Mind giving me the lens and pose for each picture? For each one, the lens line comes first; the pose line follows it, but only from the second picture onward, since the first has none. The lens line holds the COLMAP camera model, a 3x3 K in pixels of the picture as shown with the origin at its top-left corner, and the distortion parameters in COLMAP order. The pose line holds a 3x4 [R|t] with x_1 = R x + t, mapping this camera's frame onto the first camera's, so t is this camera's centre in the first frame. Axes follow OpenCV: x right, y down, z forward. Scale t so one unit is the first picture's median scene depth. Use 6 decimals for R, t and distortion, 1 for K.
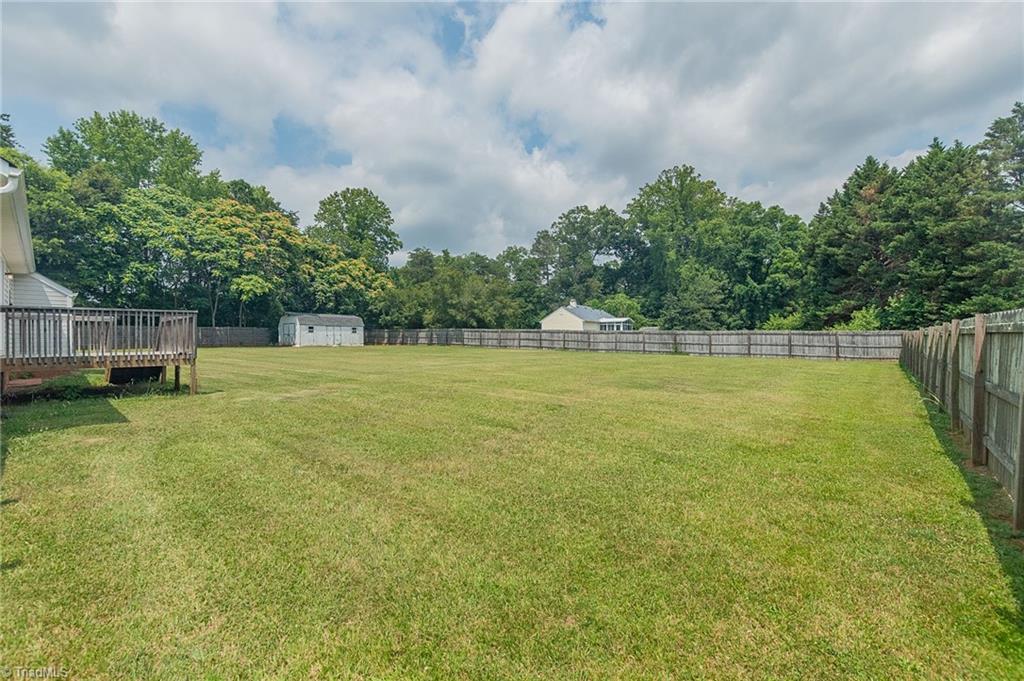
lens RADIAL K [[456.3, 0, 509.2], [0, 456.3, 337.8], [0, 0, 1]] dist [0.002239, 0.000251]
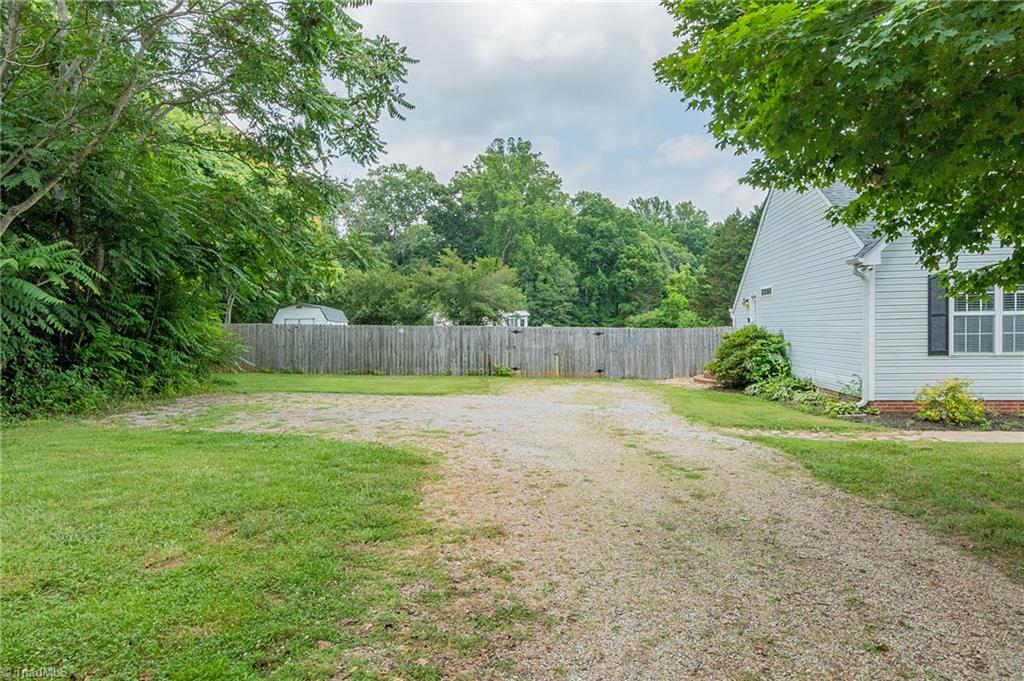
lens RADIAL K [[625.3, 0, 515.9], [0, 625.3, 340.8], [0, 0, 1]] dist [-0.001459, -0.000812]
pose [[0.796950, -0.014908, 0.603861, -0.704095], [0.003361, 0.999789, 0.020248, -0.014091], [-0.604036, -0.014107, 0.796832, 0.049160]]
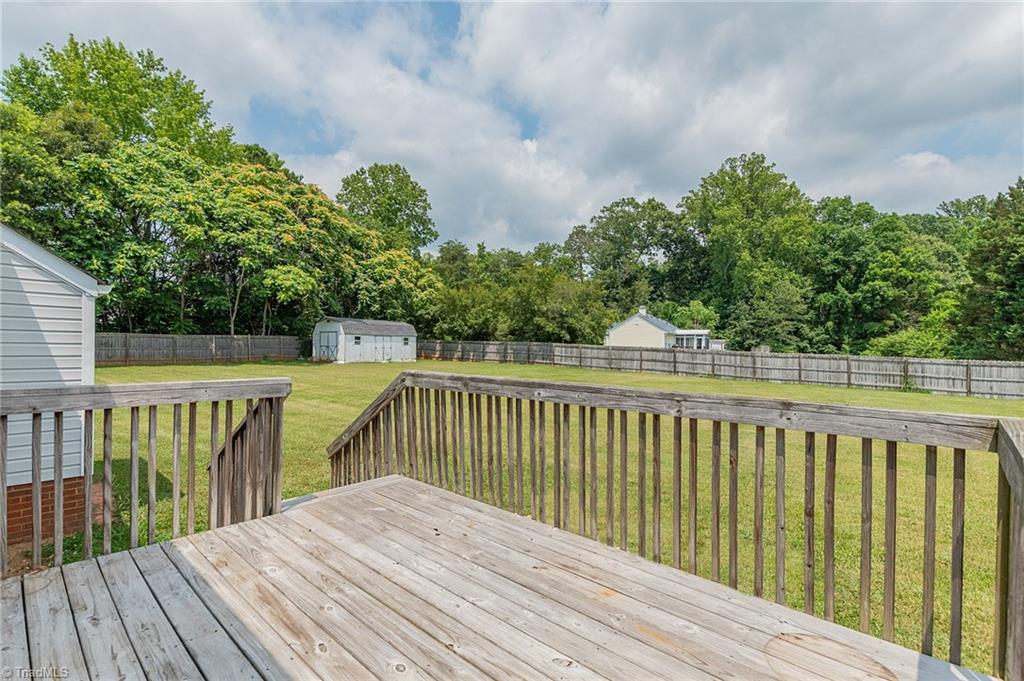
lens RADIAL K [[483.6, 0, 508.3], [0, 483.6, 345.6], [0, 0, 1]] dist [0.002424, -0.000357]
pose [[0.999482, 0.020630, 0.024688, -0.182194], [-0.020794, 0.999763, 0.006388, -0.017783], [-0.024550, -0.006898, 0.999675, 0.174062]]
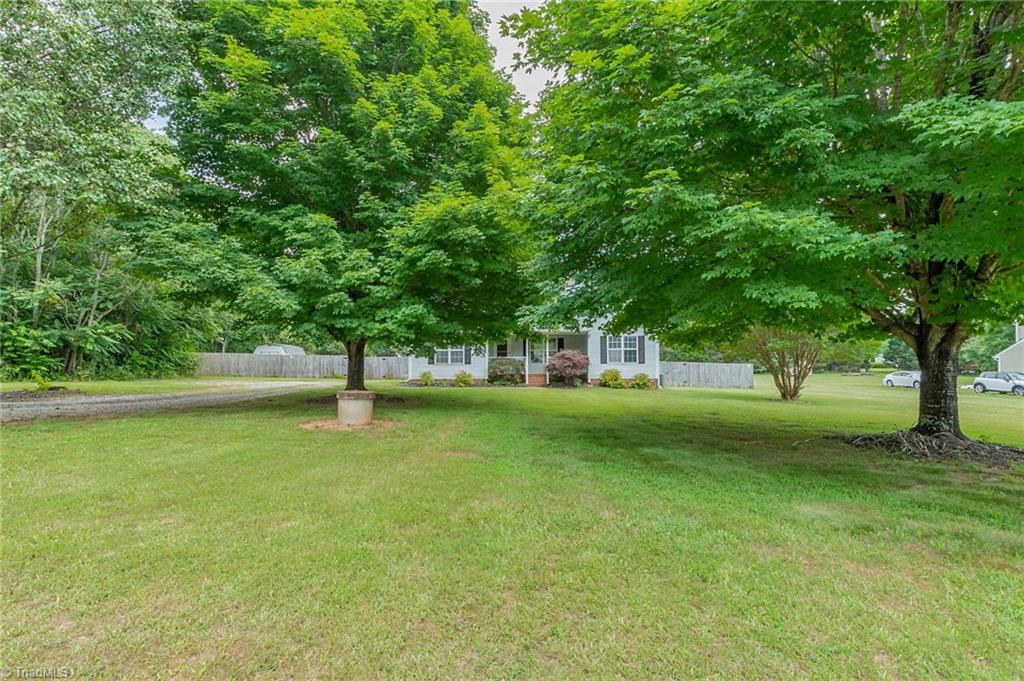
lens RADIAL K [[439.2, 0, 512.0], [0, 439.2, 346.2], [0, 0, 1]] dist [-0.000976, -0.000456]
pose [[0.740291, 0.028950, 0.671663, -0.702219], [-0.005901, 0.999314, -0.036569, -0.006372], [-0.672261, 0.023108, 0.739953, -0.268460]]
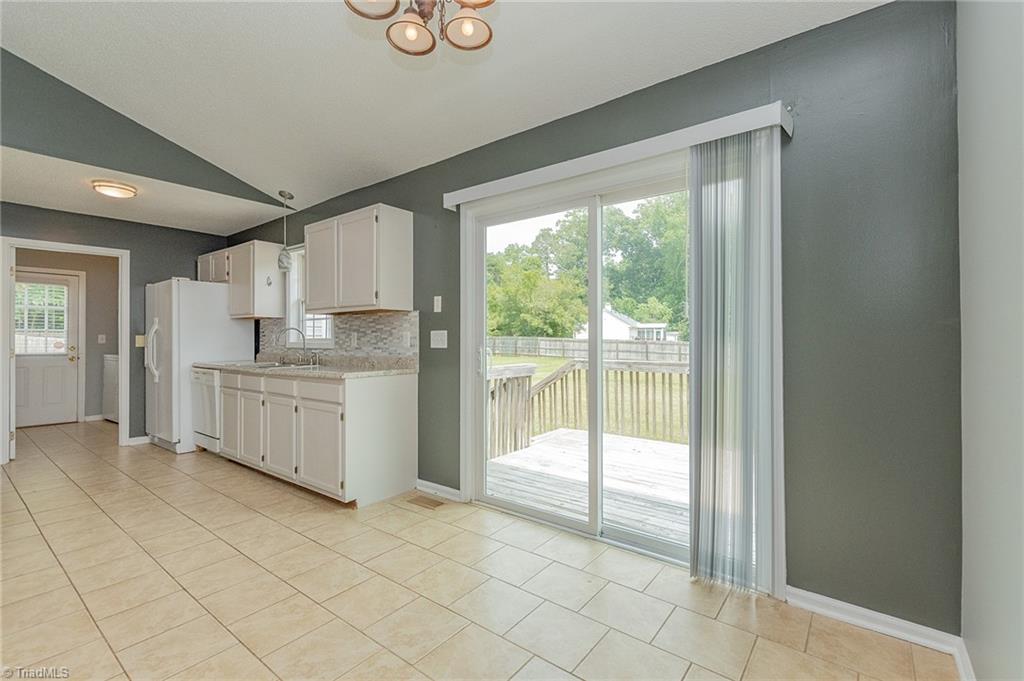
lens RADIAL K [[457.1, 0, 513.7], [0, 457.1, 335.8], [0, 0, 1]] dist [-0.001112, -0.000983]
pose [[0.993285, 0.007845, 0.115426, -0.228409], [-0.007595, 0.999968, -0.002601, -0.018287], [-0.115442, 0.001706, 0.993313, 0.139002]]
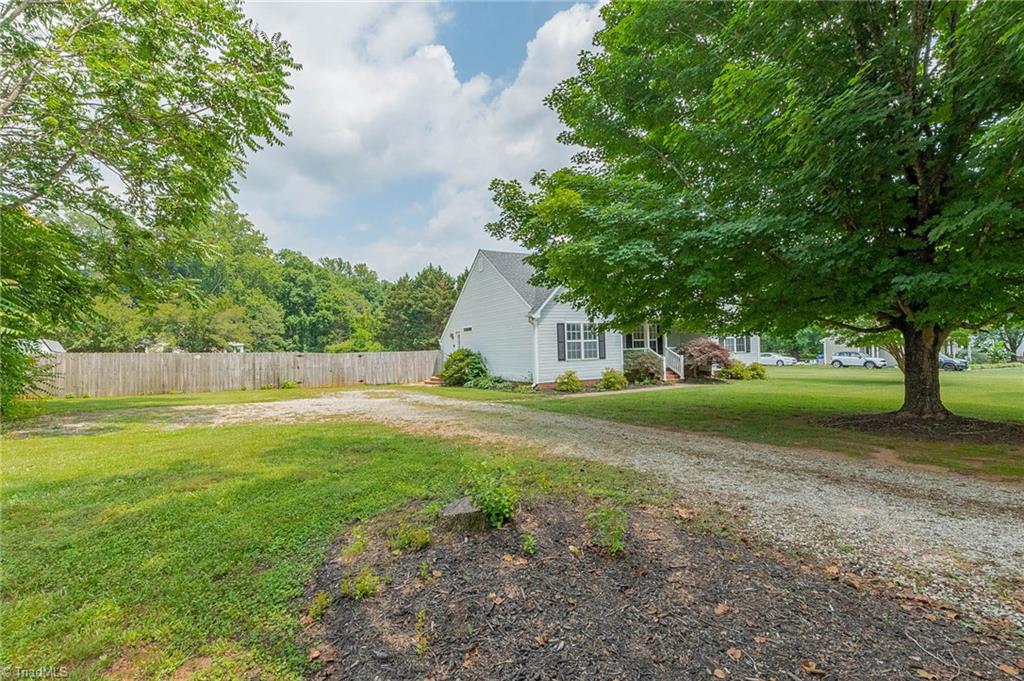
lens RADIAL K [[452.3, 0, 504.9], [0, 452.3, 343.5], [0, 0, 1]] dist [0.011509, -0.006229]
pose [[0.330723, 0.008196, 0.943692, -0.790269], [0.020992, 0.999651, -0.016039, -0.012401], [-0.943494, 0.025114, 0.330436, 0.062377]]
